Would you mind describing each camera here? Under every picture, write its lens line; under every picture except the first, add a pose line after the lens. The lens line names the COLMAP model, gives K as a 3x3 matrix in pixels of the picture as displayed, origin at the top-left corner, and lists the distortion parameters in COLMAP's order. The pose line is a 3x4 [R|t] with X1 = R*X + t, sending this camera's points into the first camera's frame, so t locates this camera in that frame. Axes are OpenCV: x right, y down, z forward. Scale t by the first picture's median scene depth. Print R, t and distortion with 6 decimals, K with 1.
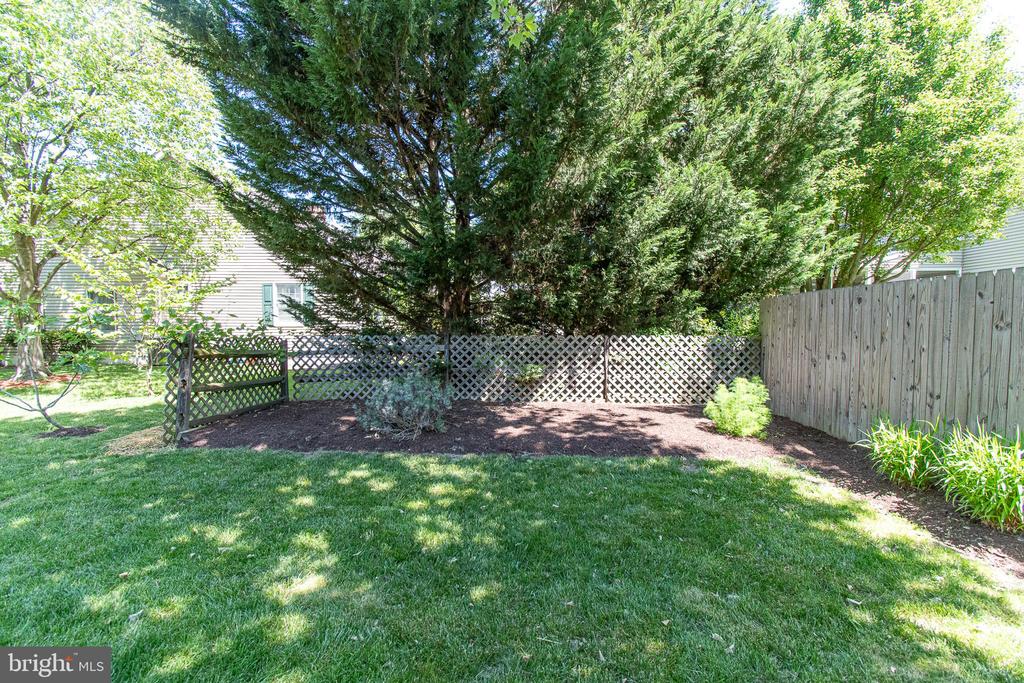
lens RADIAL K [[449.9, 0, 510.0], [0, 449.9, 340.4], [0, 0, 1]] dist [-0.000855, 0.000624]
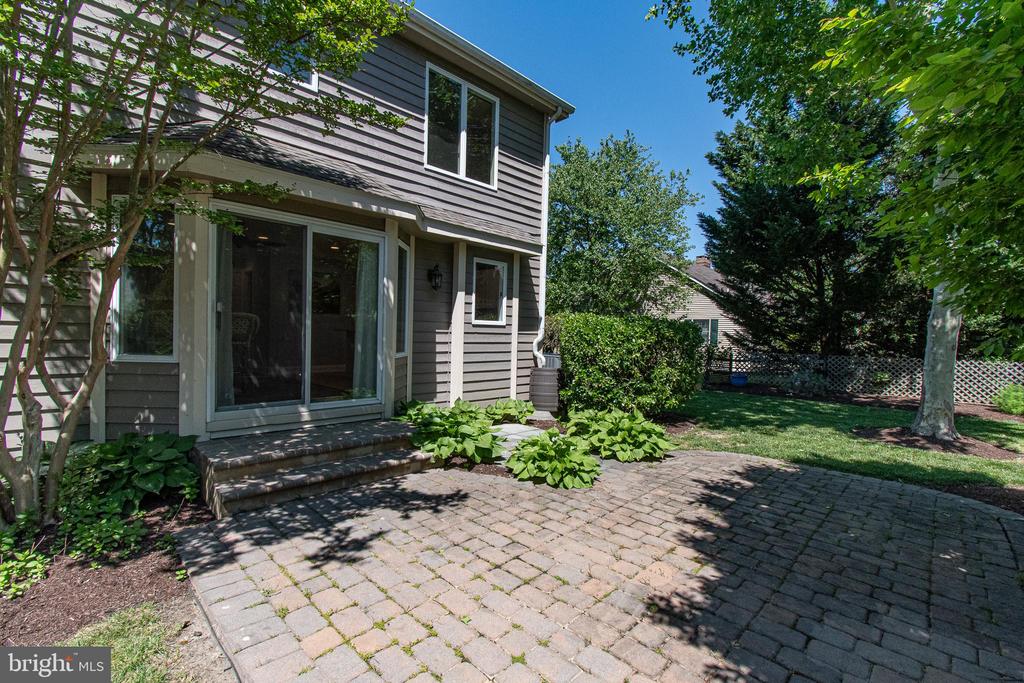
lens RADIAL K [[449.9, 0, 515.2], [0, 449.9, 340.4], [0, 0, 1]] dist [-0.000855, 0.000624]
pose [[0.754167, 0.025833, -0.656174, 0.116481], [-0.054409, 0.998248, -0.023234, 0.042834], [0.654424, 0.053224, 0.754252, -1.293058]]
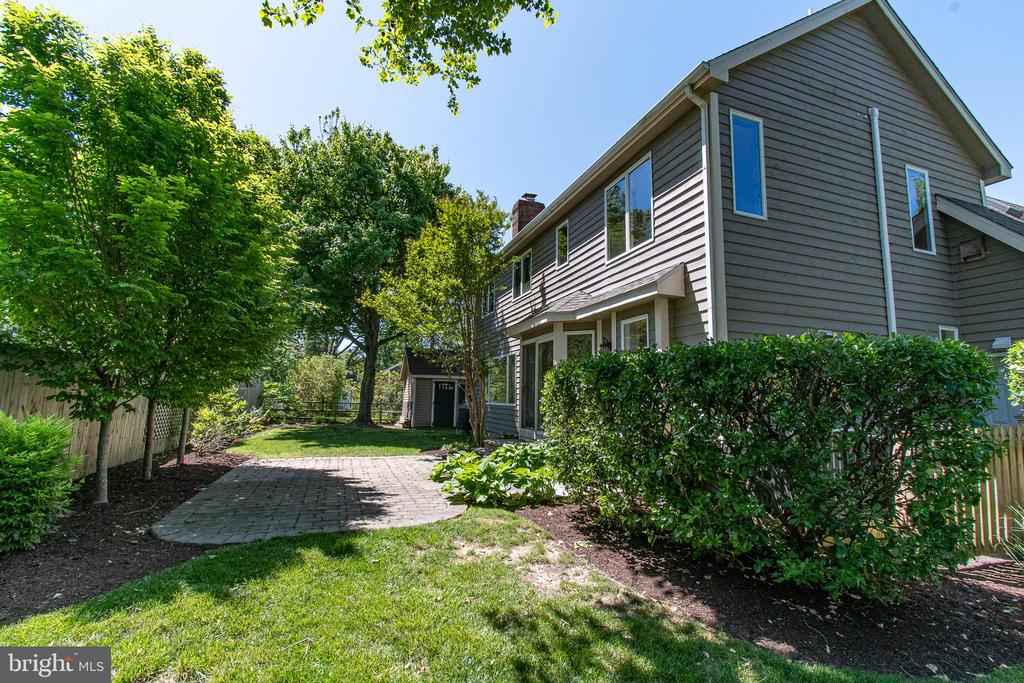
lens RADIAL K [[449.9, 0, 518.7], [0, 449.9, 344.5], [0, 0, 1]] dist [-0.000855, 0.000624]
pose [[-0.907843, -0.073757, -0.412773, -0.036927], [-0.043621, 0.995679, -0.081976, -0.068298], [0.417036, -0.056416, -0.907137, 2.361691]]
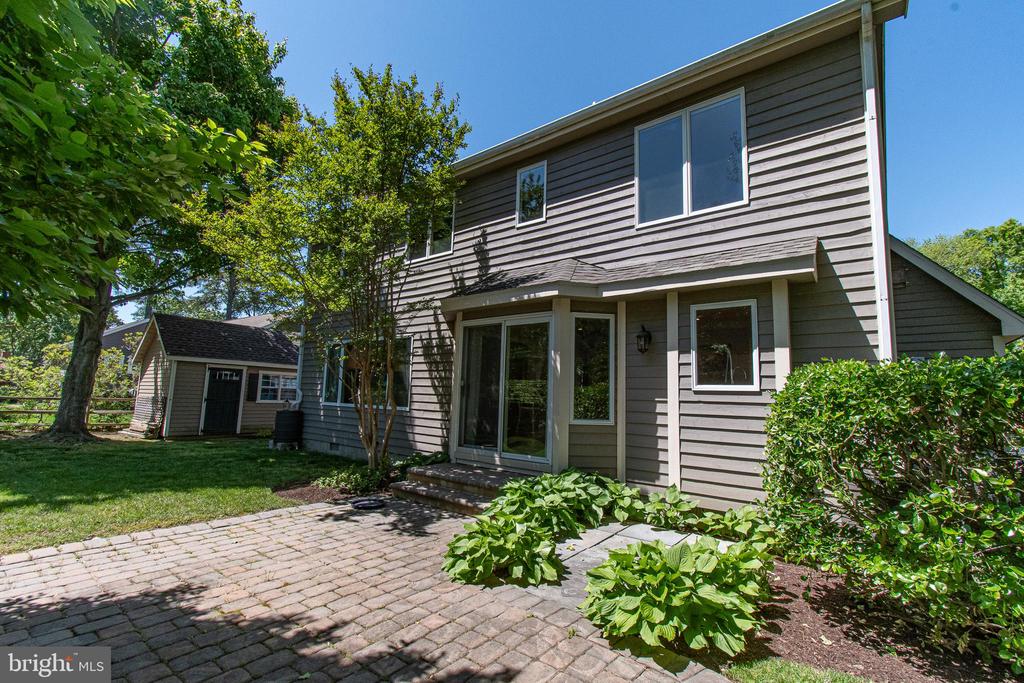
lens RADIAL K [[449.9, 0, 512.5], [0, 449.9, 340.0], [0, 0, 1]] dist [-0.000855, 0.000624]
pose [[-0.564632, -0.125813, -0.815697, 0.308669], [-0.072557, 0.992053, -0.102790, -0.047443], [0.822148, 0.001146, -0.569273, 0.755592]]
